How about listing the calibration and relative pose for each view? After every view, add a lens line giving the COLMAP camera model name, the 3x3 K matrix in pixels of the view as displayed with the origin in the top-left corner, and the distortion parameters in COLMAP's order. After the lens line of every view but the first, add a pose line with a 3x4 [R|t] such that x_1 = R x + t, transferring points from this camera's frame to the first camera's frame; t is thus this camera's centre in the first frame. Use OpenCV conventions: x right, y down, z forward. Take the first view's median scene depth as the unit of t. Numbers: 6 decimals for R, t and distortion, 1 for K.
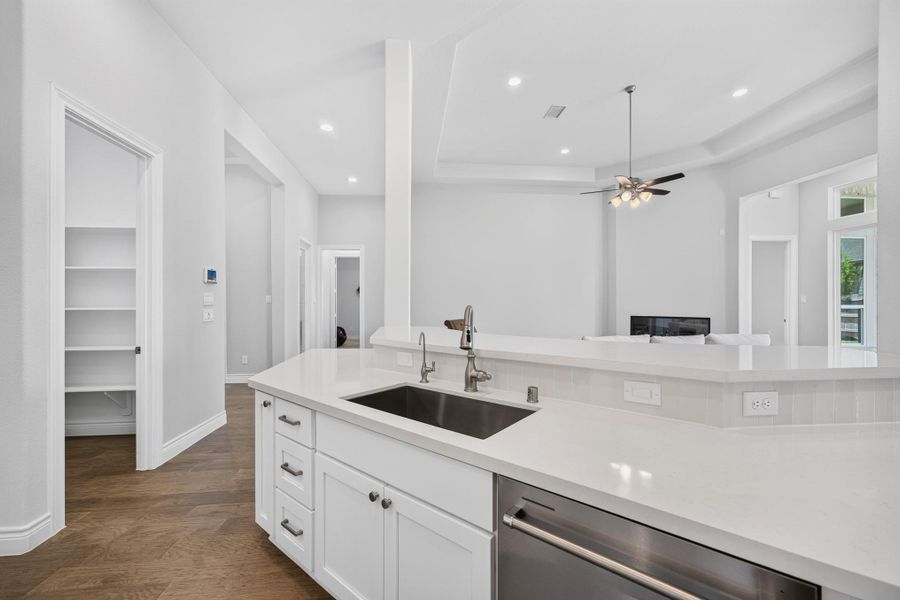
lens RADIAL K [[360.9, 0, 449.7], [0, 360.9, 301.0], [0, 0, 1]] dist [-0.009651, 0.004061]
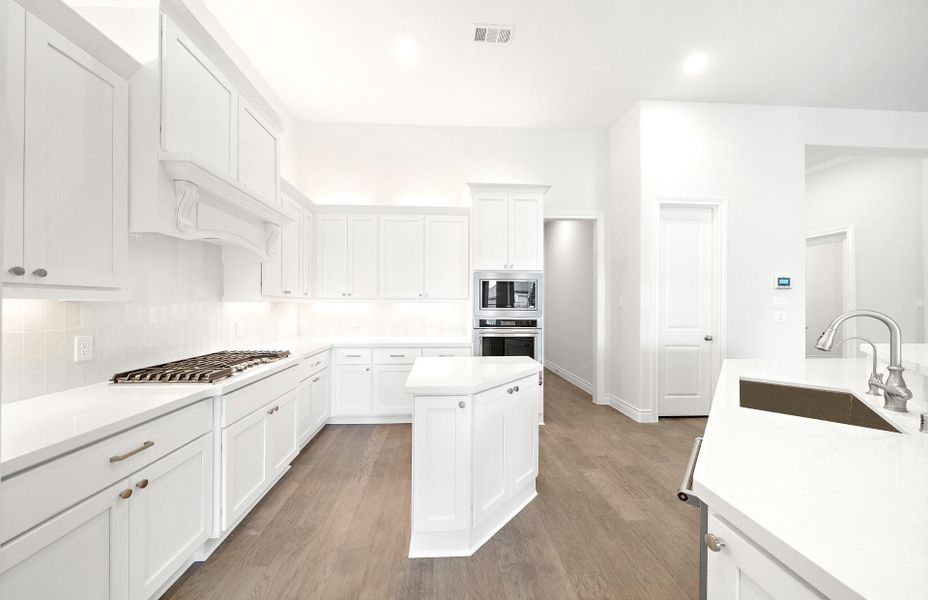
lens RADIAL K [[334.0, 0, 465.9], [0, 334.0, 302.4], [0, 0, 1]] dist [-0.014775, -0.000331]
pose [[-0.036992, -0.006298, -0.999296, 0.551628], [-0.005491, 0.999966, -0.006099, 0.006819], [0.999300, 0.005262, -0.037026, 0.023817]]
